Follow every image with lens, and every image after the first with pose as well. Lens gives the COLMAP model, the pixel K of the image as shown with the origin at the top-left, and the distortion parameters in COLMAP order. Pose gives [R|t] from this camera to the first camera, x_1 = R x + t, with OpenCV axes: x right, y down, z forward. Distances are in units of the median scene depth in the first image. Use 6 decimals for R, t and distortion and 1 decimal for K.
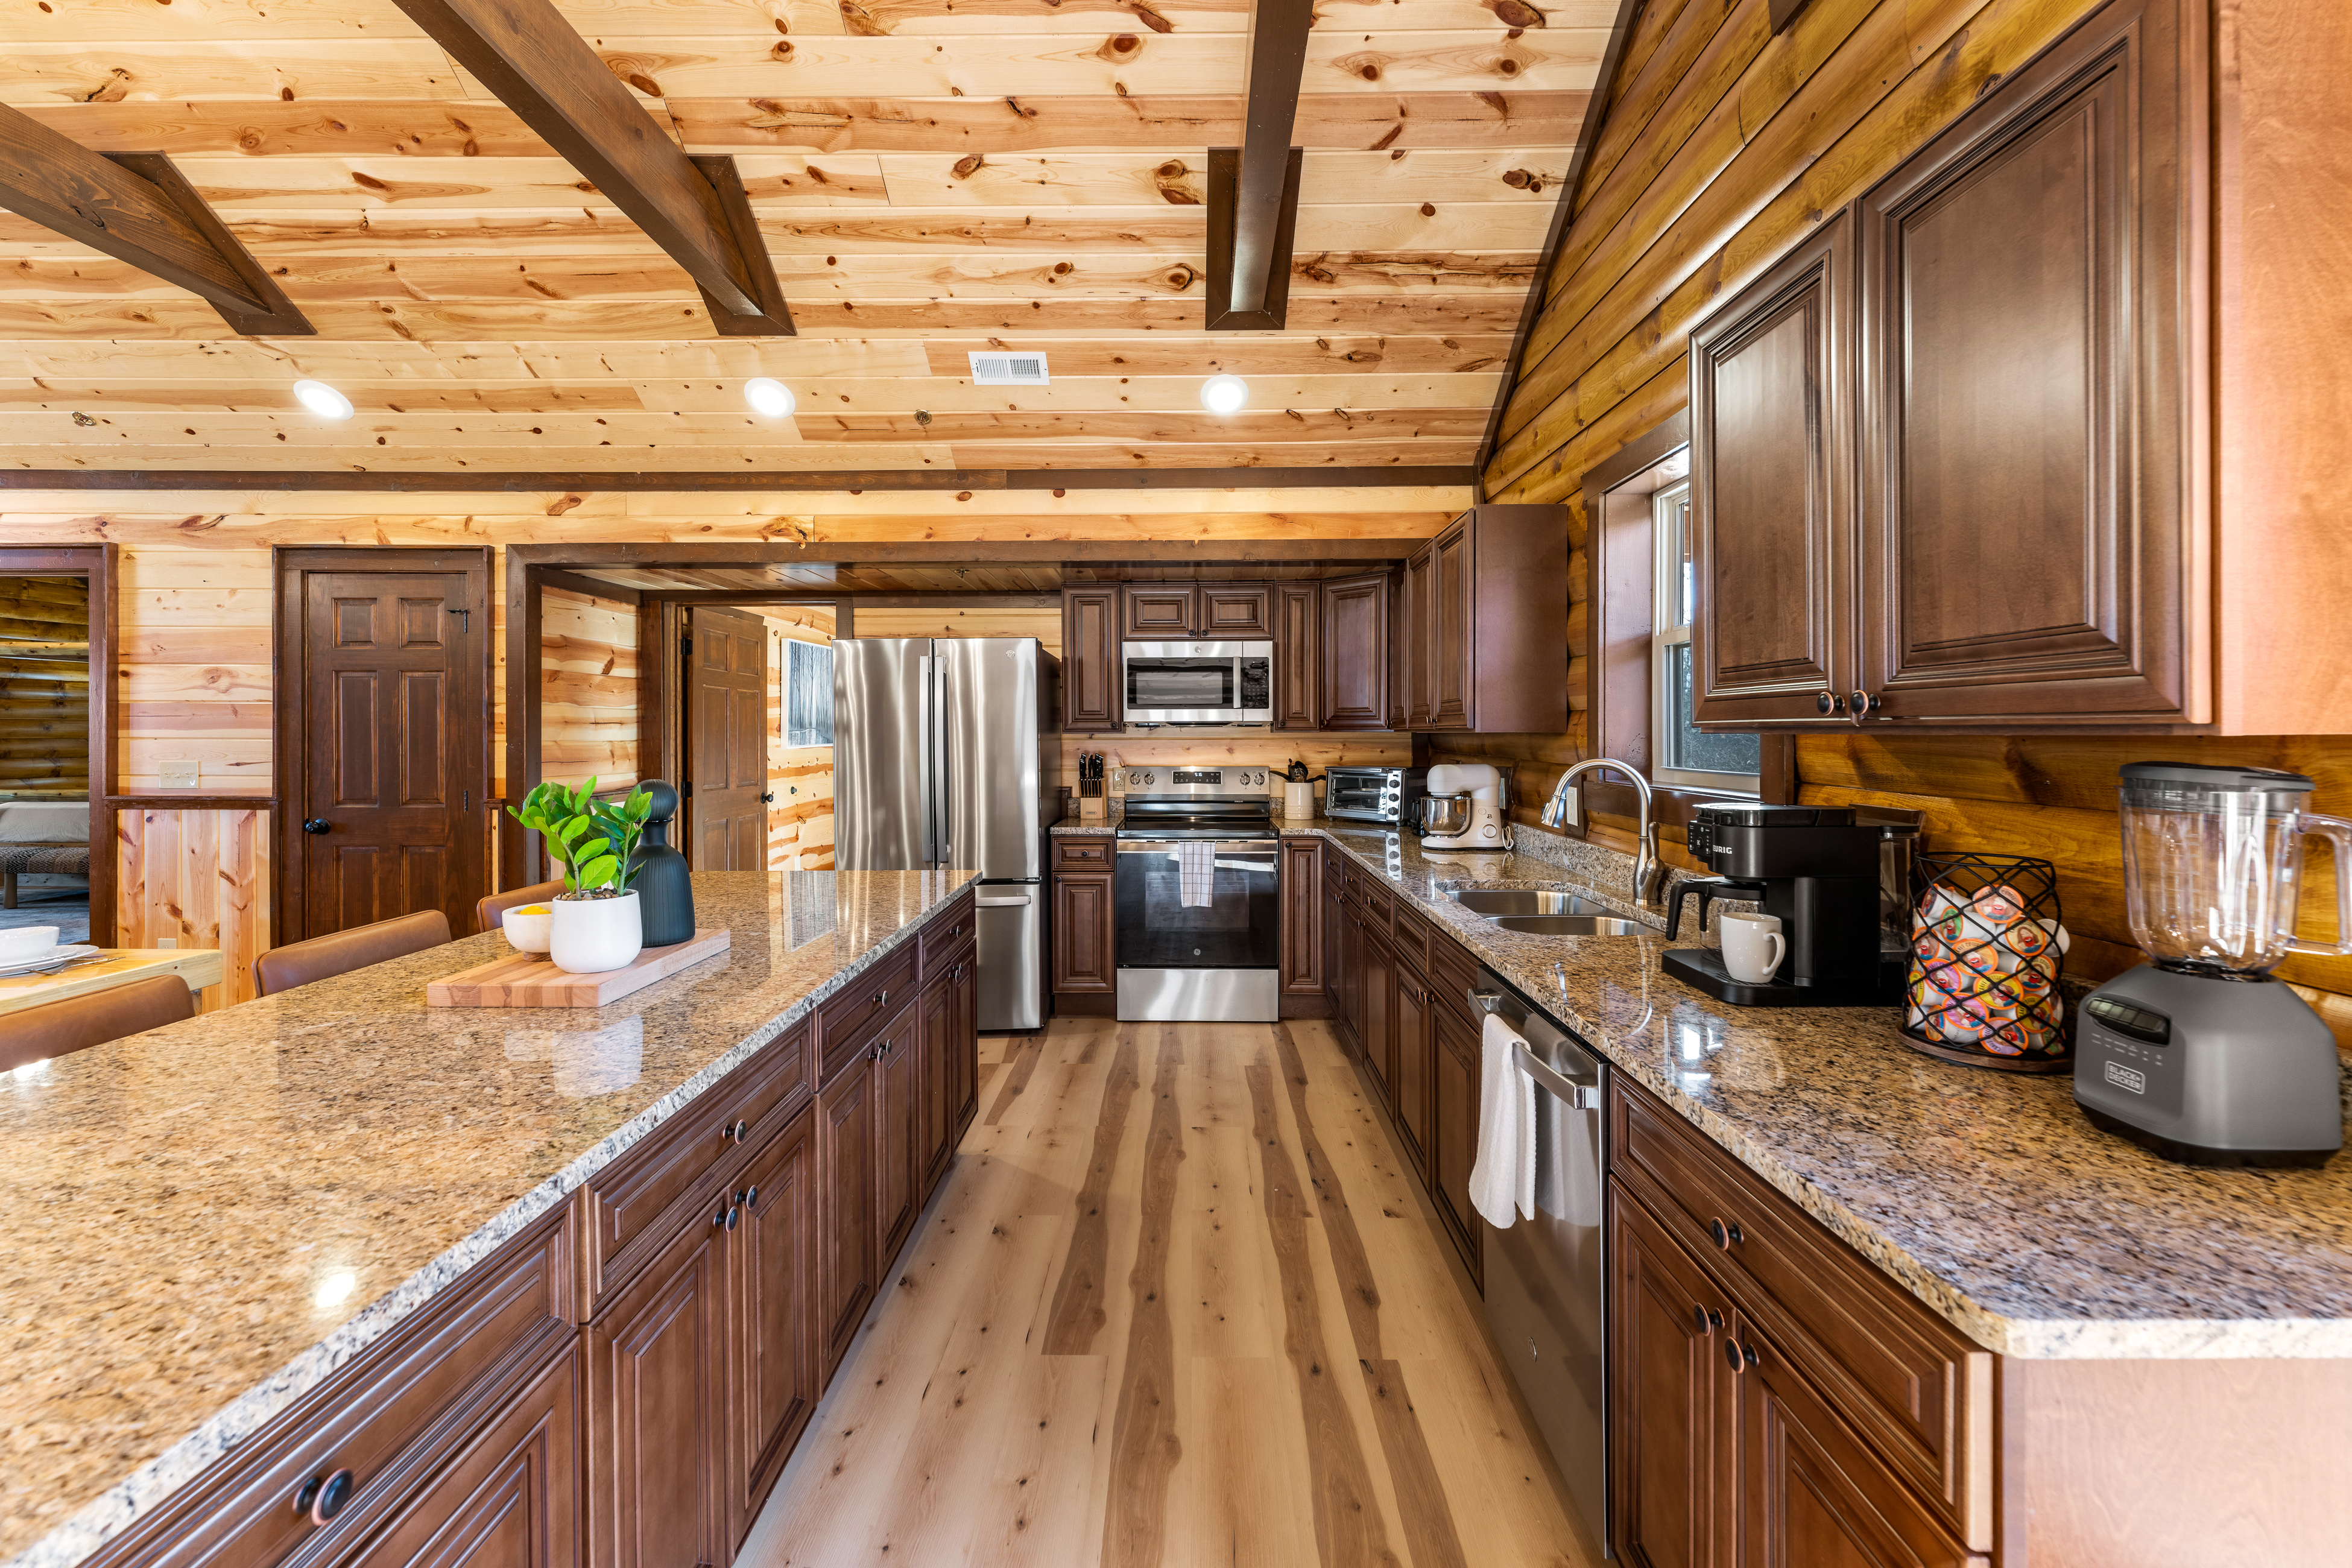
lens RADIAL K [[965.5, 0, 1174.9], [0, 965.5, 747.5], [0, 0, 1]] dist [0.001008, 0.000205]
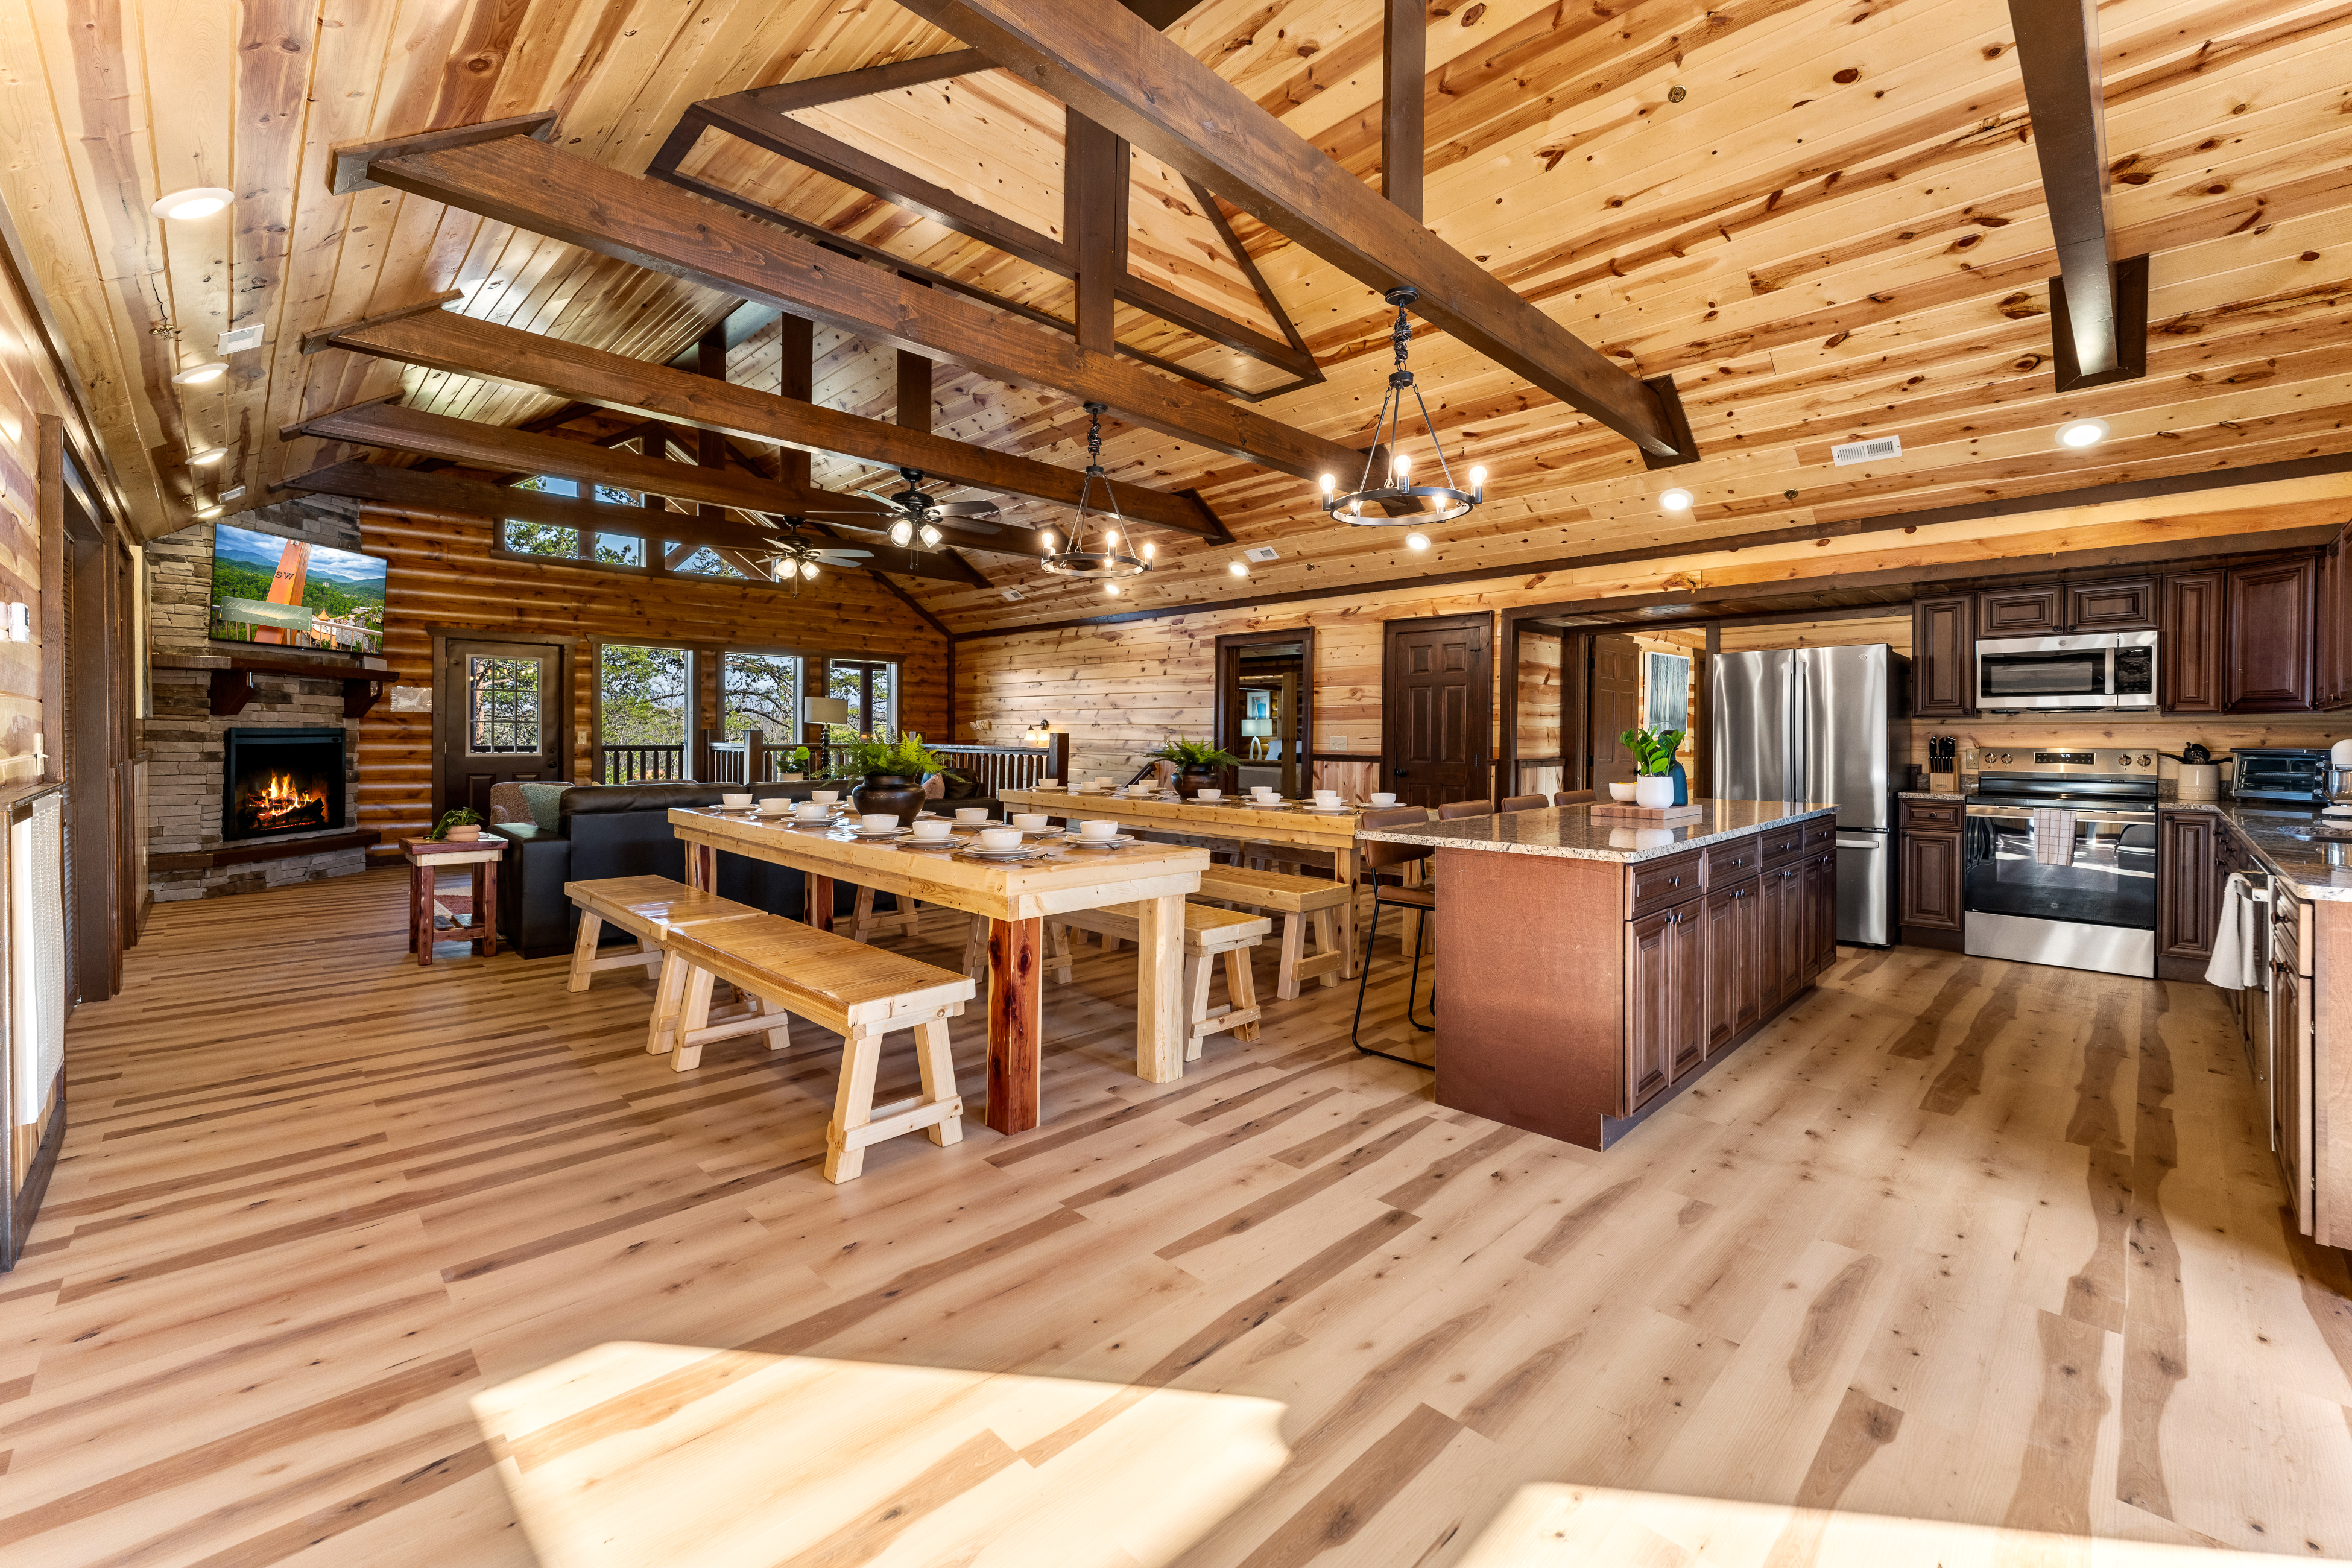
lens RADIAL K [[965.5, 0, 1174.9], [0, 965.5, 747.5], [0, 0, 1]] dist [0.001008, 0.000205]
pose [[0.714488, 0.010552, -0.699568, 0.083508], [-0.015024, 0.999887, -0.000263, 0.041464], [0.699486, 0.010698, 0.714566, -0.603083]]
